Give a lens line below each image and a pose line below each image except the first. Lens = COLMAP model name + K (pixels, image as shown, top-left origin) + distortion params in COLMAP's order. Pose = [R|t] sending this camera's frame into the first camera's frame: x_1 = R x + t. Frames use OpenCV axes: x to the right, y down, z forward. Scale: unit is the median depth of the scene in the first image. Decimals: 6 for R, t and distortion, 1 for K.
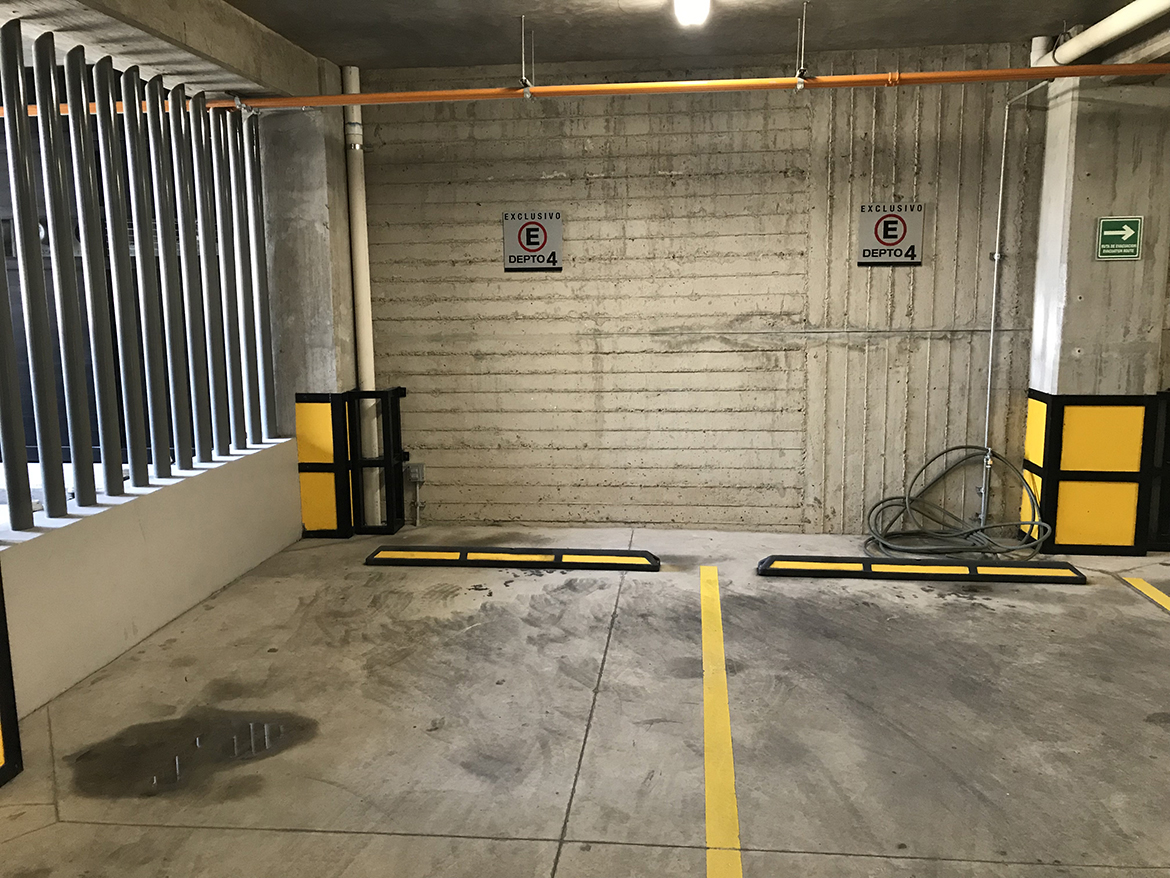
lens RADIAL K [[984.3, 0, 581.0], [0, 984.3, 444.9], [0, 0, 1]] dist [0.044353, -0.070252]
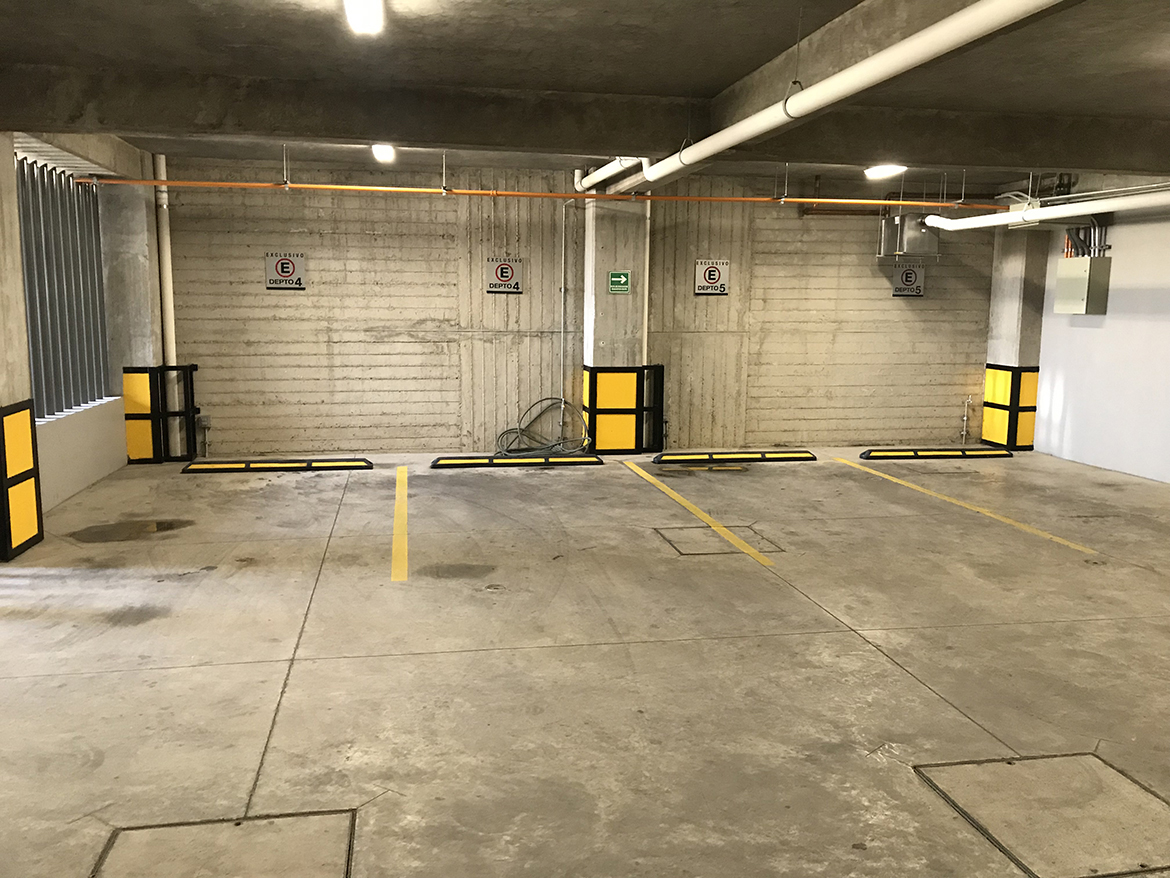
lens RADIAL K [[984.3, 0, 592.9], [0, 984.3, 450.9], [0, 0, 1]] dist [0.044353, -0.070252]
pose [[0.955861, -0.021923, 0.293001, -0.050294], [0.024827, 0.999673, -0.006194, 0.107099], [-0.292769, 0.013195, 0.956092, -0.677017]]
